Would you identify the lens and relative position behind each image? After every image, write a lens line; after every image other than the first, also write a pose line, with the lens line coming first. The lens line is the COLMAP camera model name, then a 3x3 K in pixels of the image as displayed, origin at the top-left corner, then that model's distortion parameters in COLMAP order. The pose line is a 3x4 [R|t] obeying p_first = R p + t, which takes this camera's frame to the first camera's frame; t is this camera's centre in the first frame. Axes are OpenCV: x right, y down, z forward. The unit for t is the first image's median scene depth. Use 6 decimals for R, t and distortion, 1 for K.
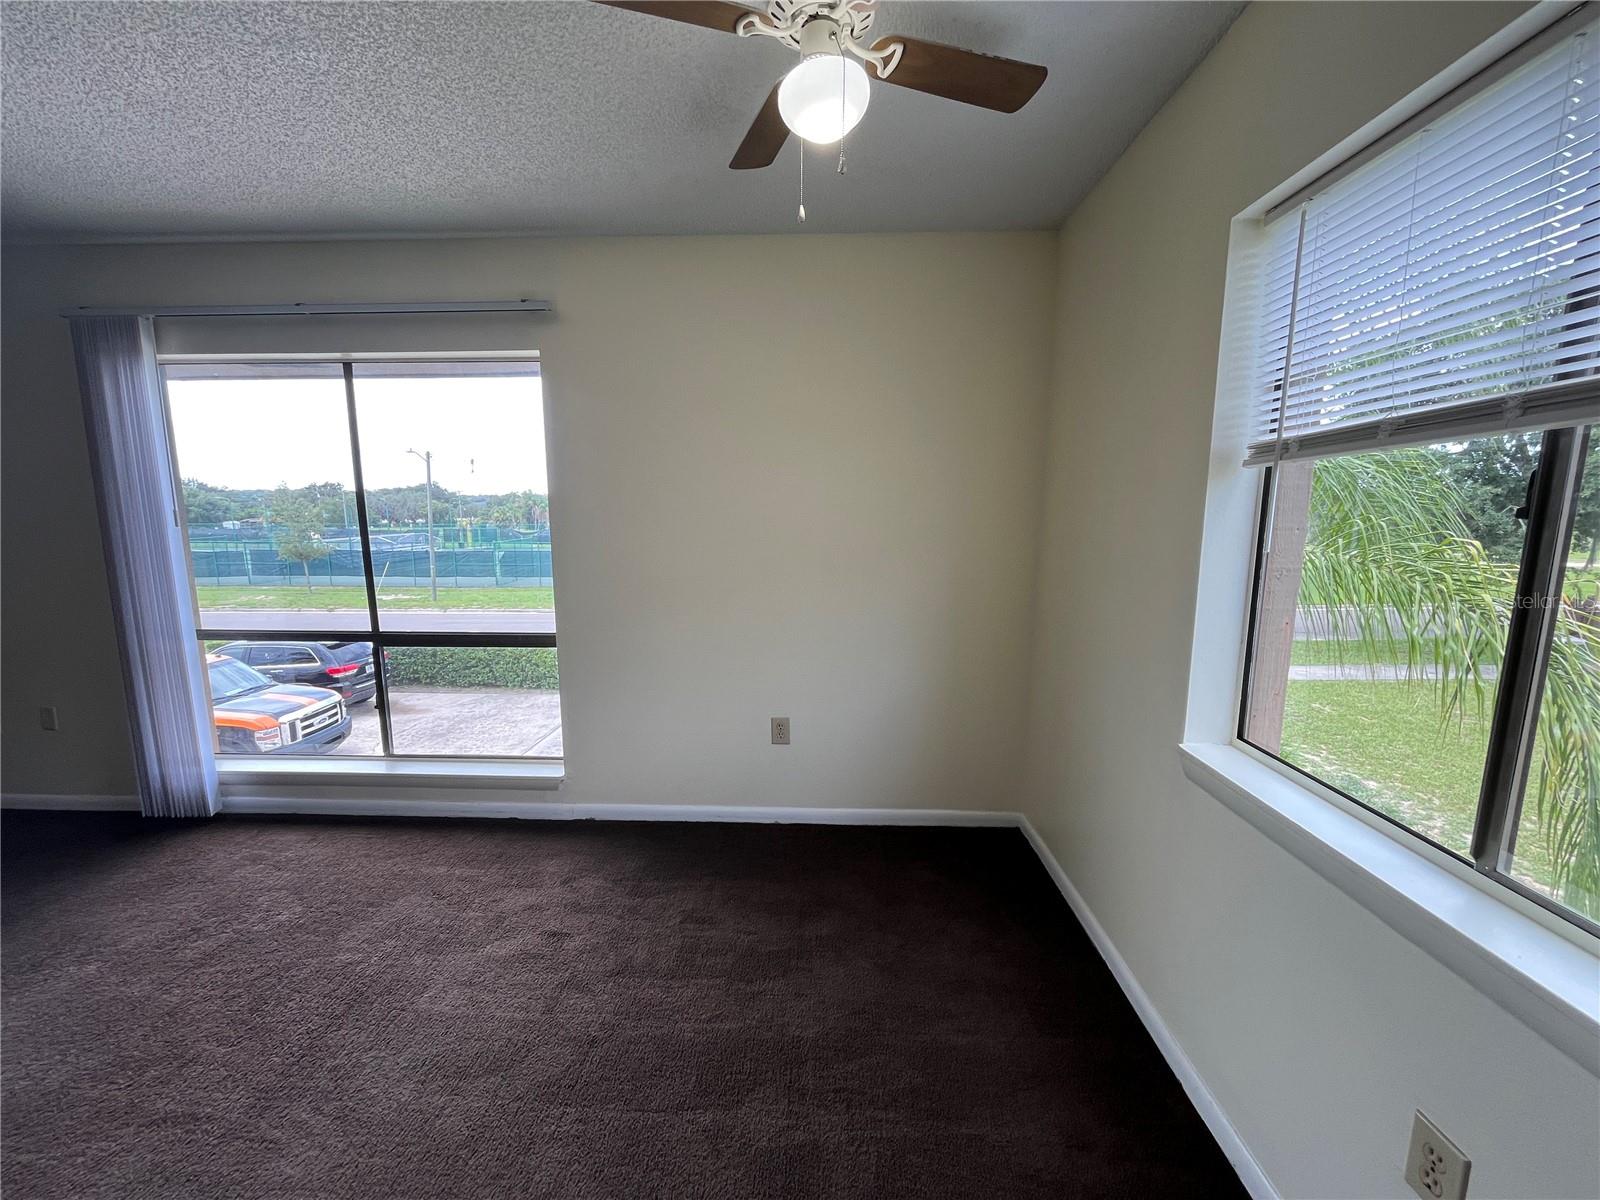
lens RADIAL K [[643.9, 0, 799.3], [0, 643.9, 603.6], [0, 0, 1]] dist [-0.000656, -0.001093]
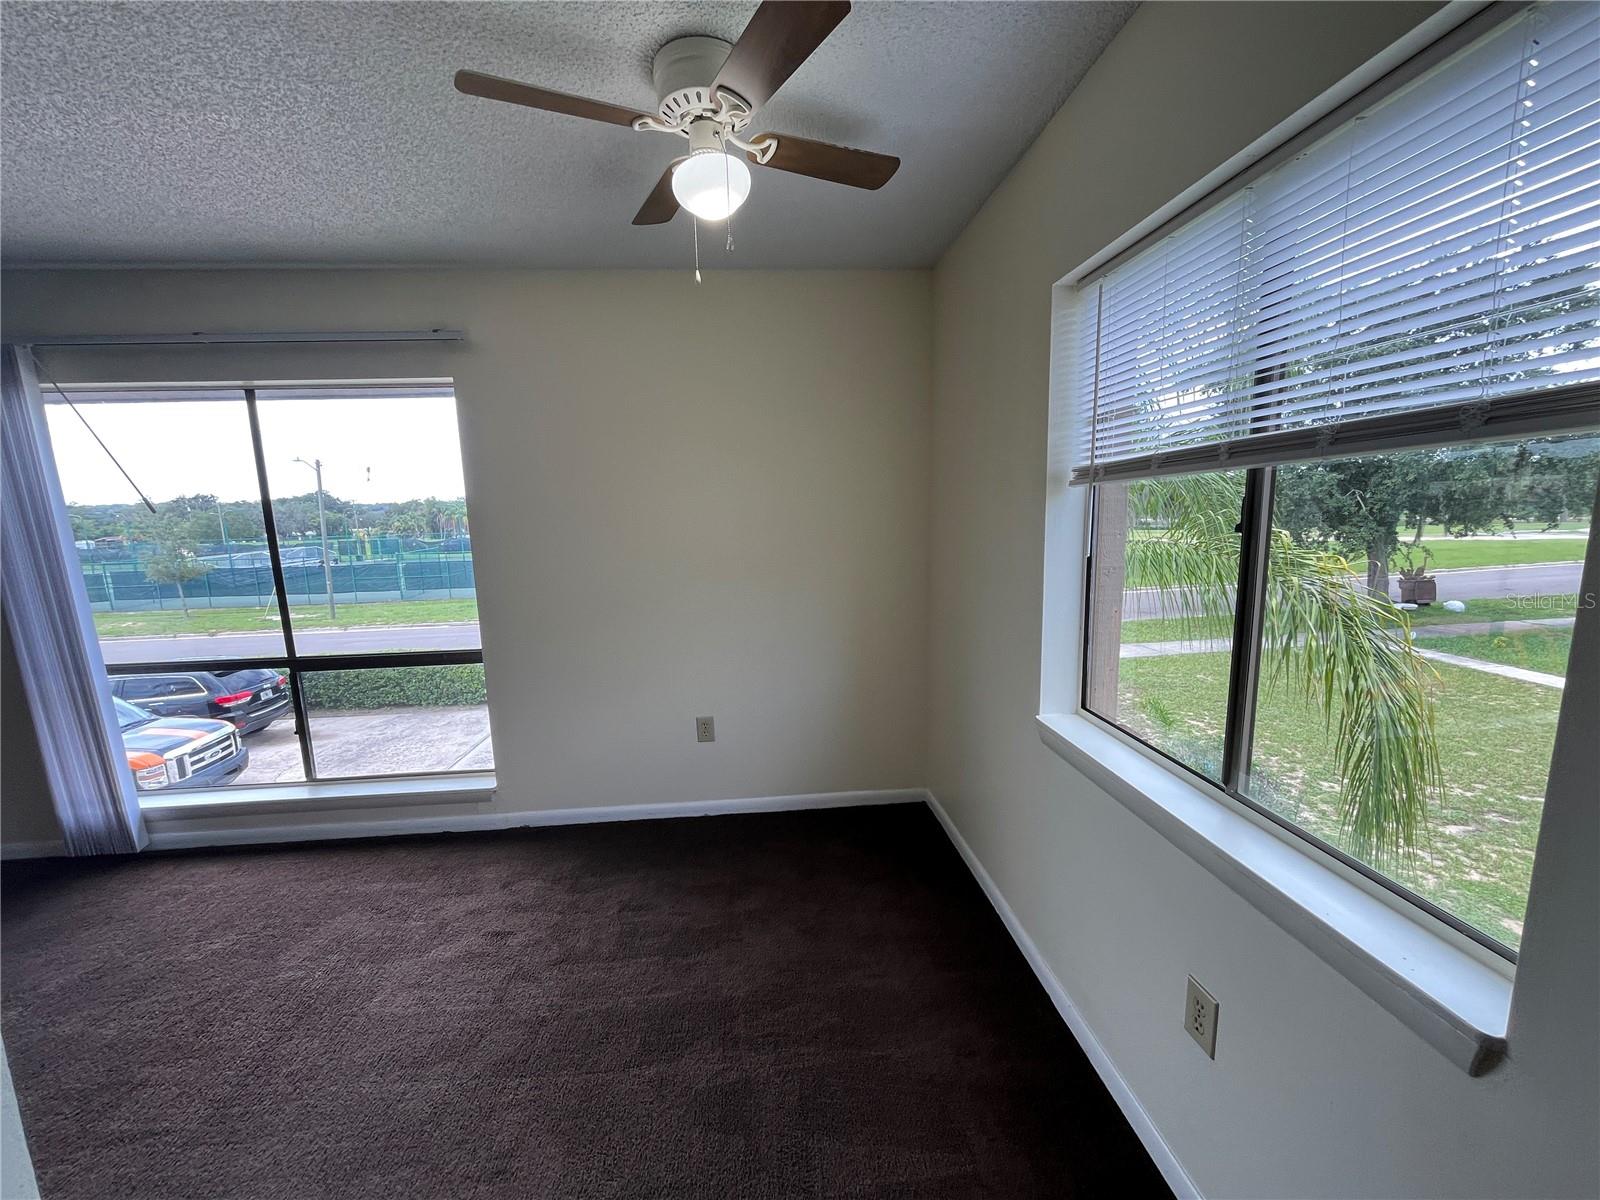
lens RADIAL K [[643.9, 0, 795.8], [0, 643.9, 605.2], [0, 0, 1]] dist [-0.000656, -0.001093]
pose [[0.992884, -0.045798, 0.109928, 0.019971], [0.045251, 0.998948, 0.007461, -0.016599], [-0.110154, -0.002433, 0.993912, -0.138190]]
